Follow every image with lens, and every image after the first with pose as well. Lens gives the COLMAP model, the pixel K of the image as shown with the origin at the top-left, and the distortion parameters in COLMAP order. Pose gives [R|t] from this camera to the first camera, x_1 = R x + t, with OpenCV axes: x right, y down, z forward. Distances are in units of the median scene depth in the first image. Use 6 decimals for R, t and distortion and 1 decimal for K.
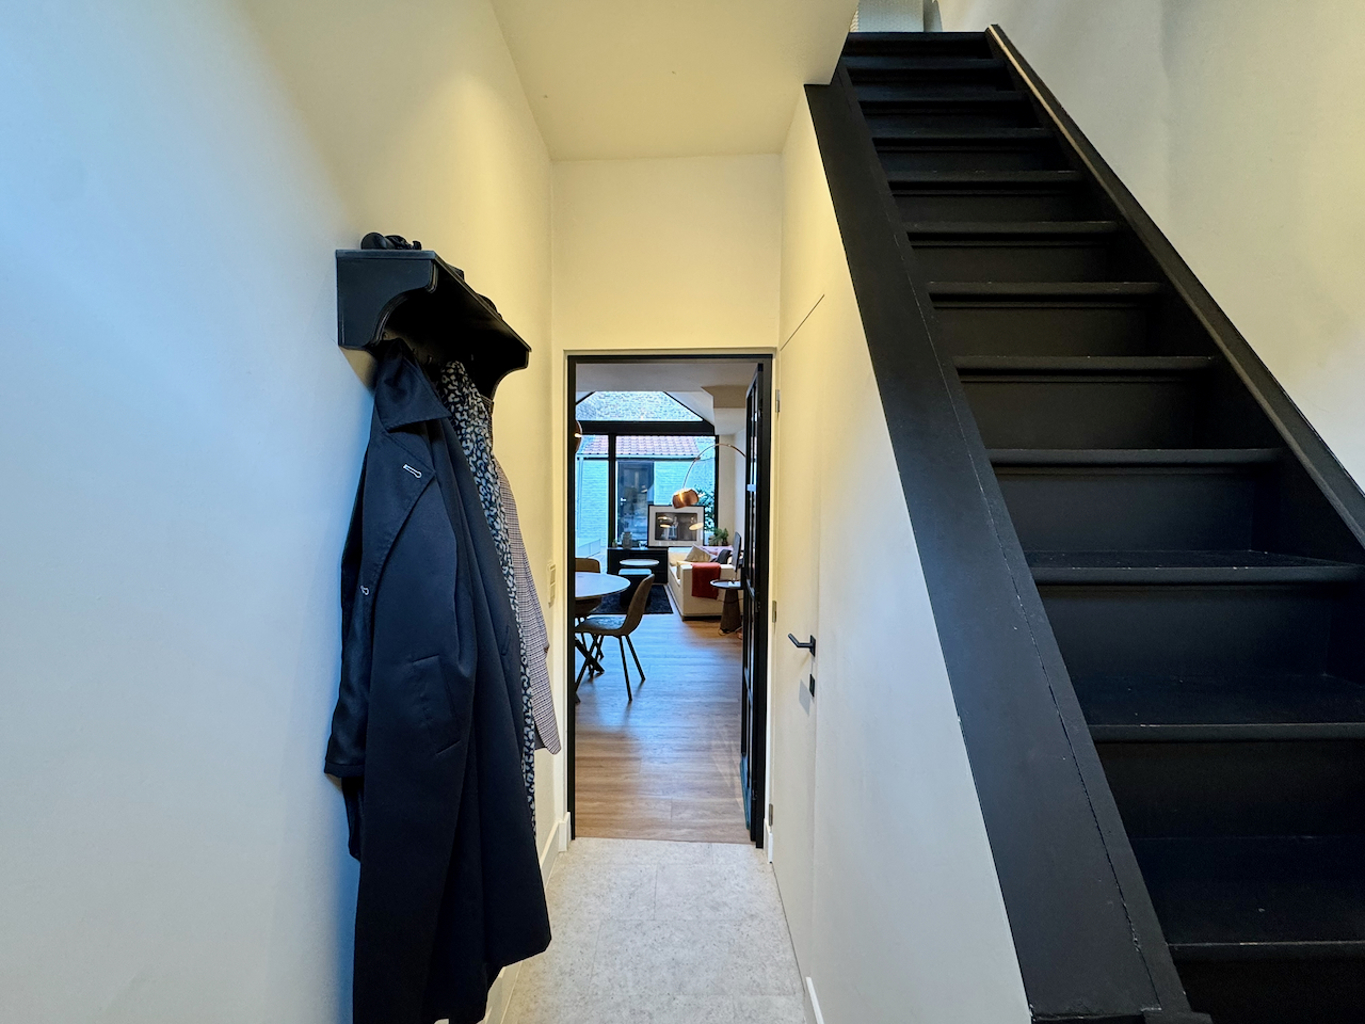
lens RADIAL K [[594.4, 0, 680.7], [0, 594.4, 508.6], [0, 0, 1]] dist [-0.000826, -0.000002]
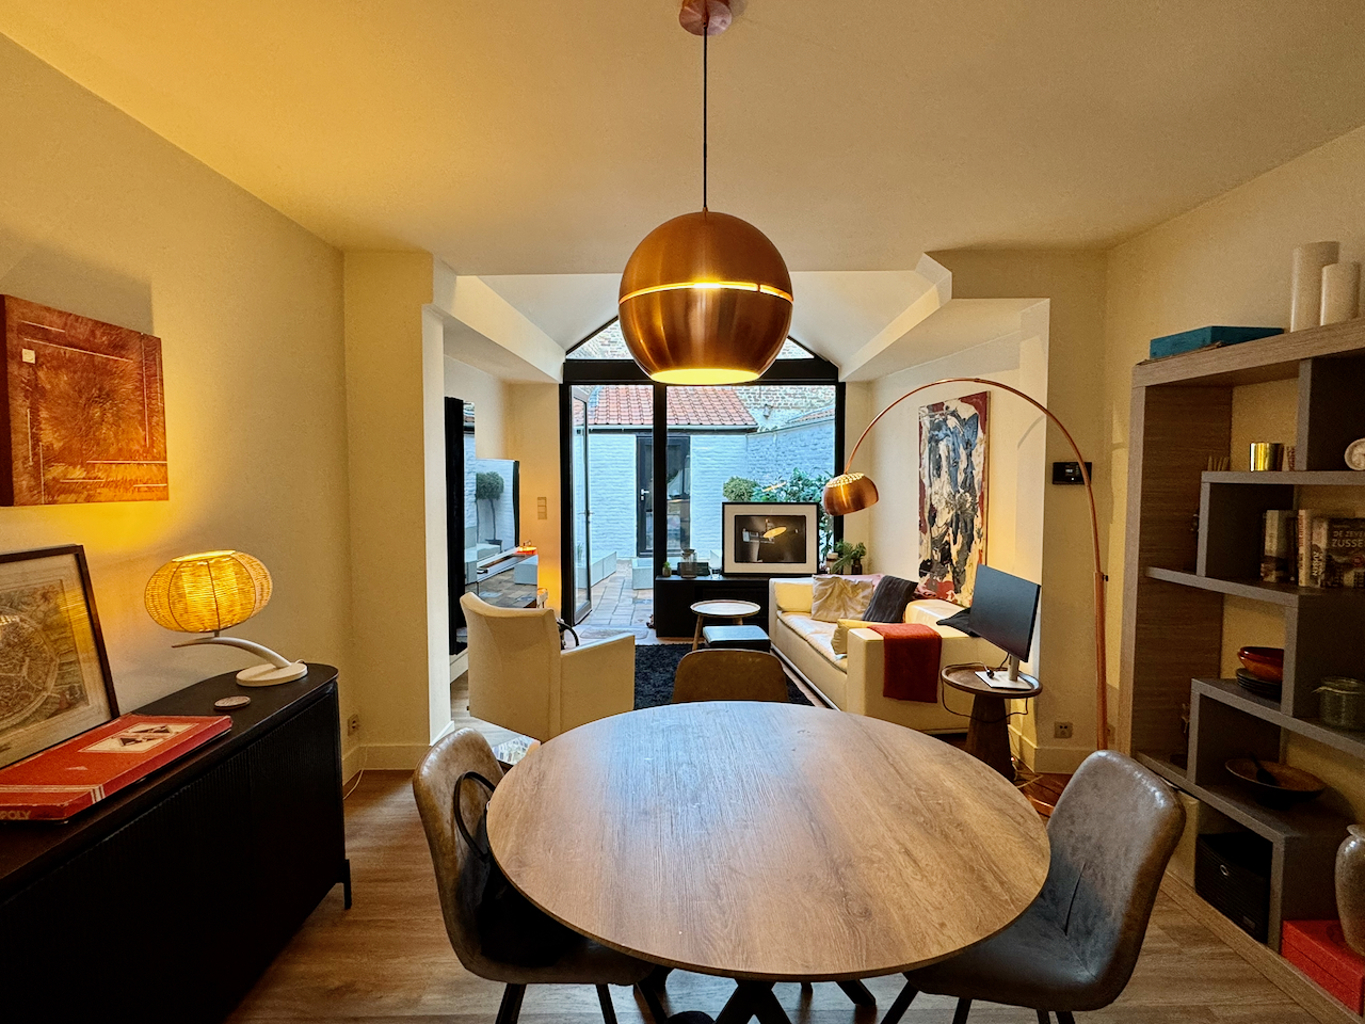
lens RADIAL K [[698.5, 0, 682.3], [0, 698.5, 511.3], [0, 0, 1]] dist [0.002920, -0.001703]
pose [[0.999604, -0.008943, 0.026686, -0.113452], [0.008407, 0.999762, 0.020109, -0.012183], [-0.026859, -0.019877, 0.999442, 0.310136]]
